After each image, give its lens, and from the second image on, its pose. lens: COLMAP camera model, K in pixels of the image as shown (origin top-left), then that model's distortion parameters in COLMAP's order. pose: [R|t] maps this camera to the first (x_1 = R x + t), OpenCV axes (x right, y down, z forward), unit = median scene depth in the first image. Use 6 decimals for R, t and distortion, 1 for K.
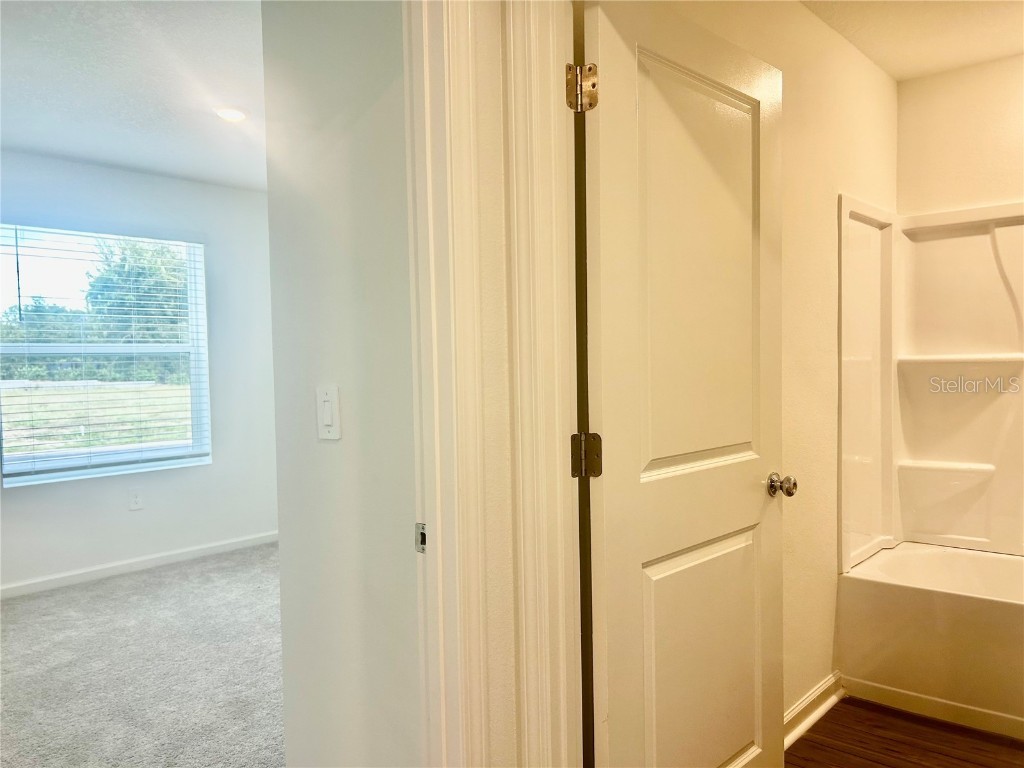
lens RADIAL K [[770.3, 0, 511.7], [0, 770.3, 387.3], [0, 0, 1]] dist [0.014638, -0.007514]
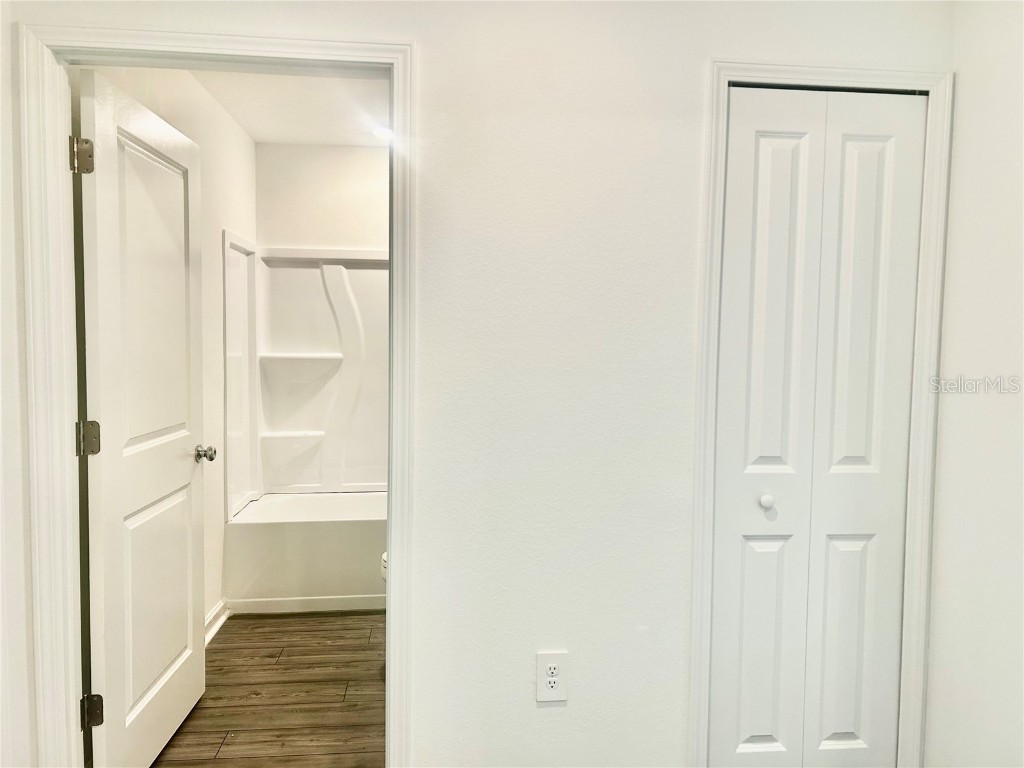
lens RADIAL K [[772.0, 0, 520.4], [0, 772.0, 384.7], [0, 0, 1]] dist [0.028897, -0.005313]
pose [[0.661983, -0.018678, 0.749286, -0.300745], [0.004678, 0.999773, 0.020789, -0.019436], [-0.749504, -0.010256, 0.661920, -0.314482]]
